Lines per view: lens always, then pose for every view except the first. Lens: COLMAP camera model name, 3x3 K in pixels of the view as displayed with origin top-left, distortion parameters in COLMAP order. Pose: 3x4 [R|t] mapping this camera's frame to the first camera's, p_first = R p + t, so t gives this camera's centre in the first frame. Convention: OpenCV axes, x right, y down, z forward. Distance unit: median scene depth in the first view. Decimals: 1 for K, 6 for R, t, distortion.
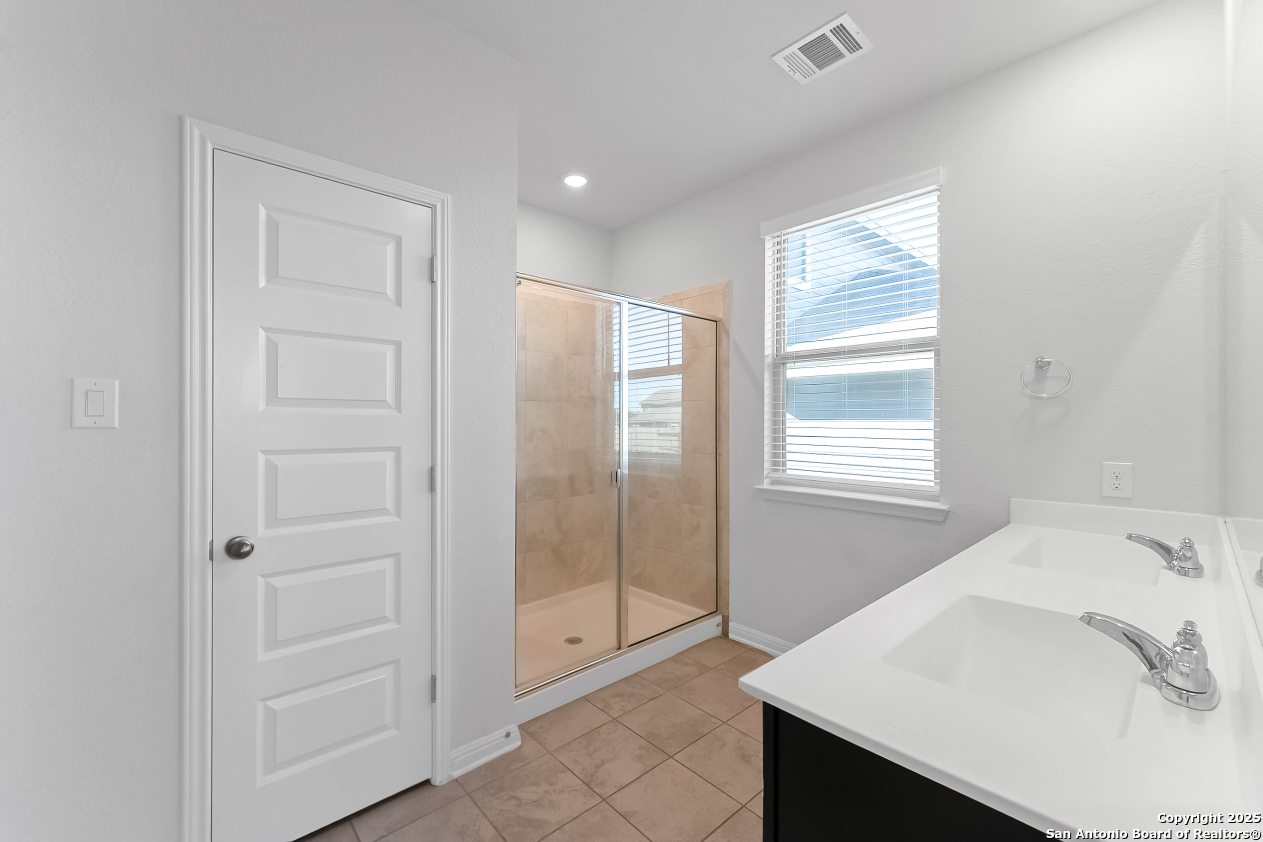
lens RADIAL K [[514.8, 0, 631.9], [0, 514.8, 421.4], [0, 0, 1]] dist [0.000053, 0.000451]
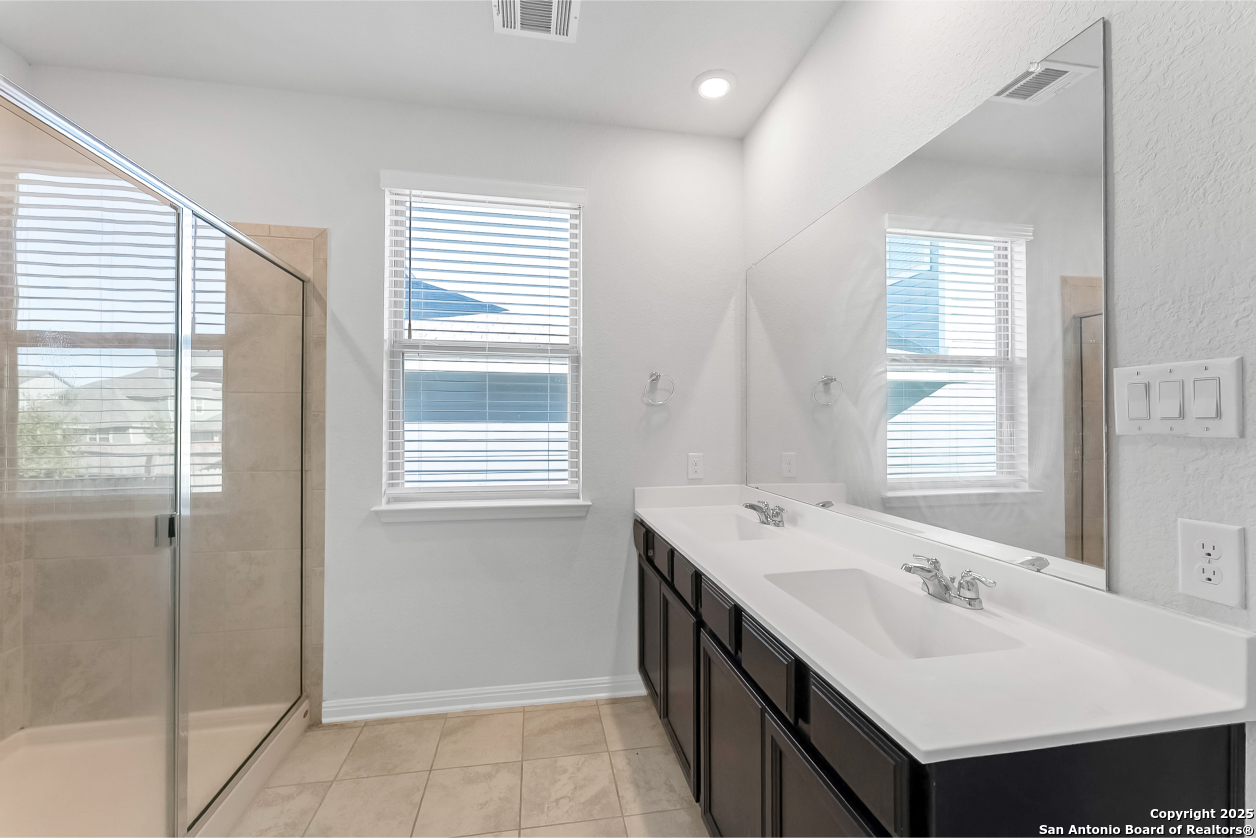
lens RADIAL K [[512.0, 0, 626.9], [0, 512.0, 418.5], [0, 0, 1]] dist [0.000053, 0.000451]
pose [[0.531663, 0.005322, 0.846939, -0.222262], [-0.000541, 0.999982, -0.005943, -0.003955], [-0.846956, 0.002701, 0.531656, 0.297652]]
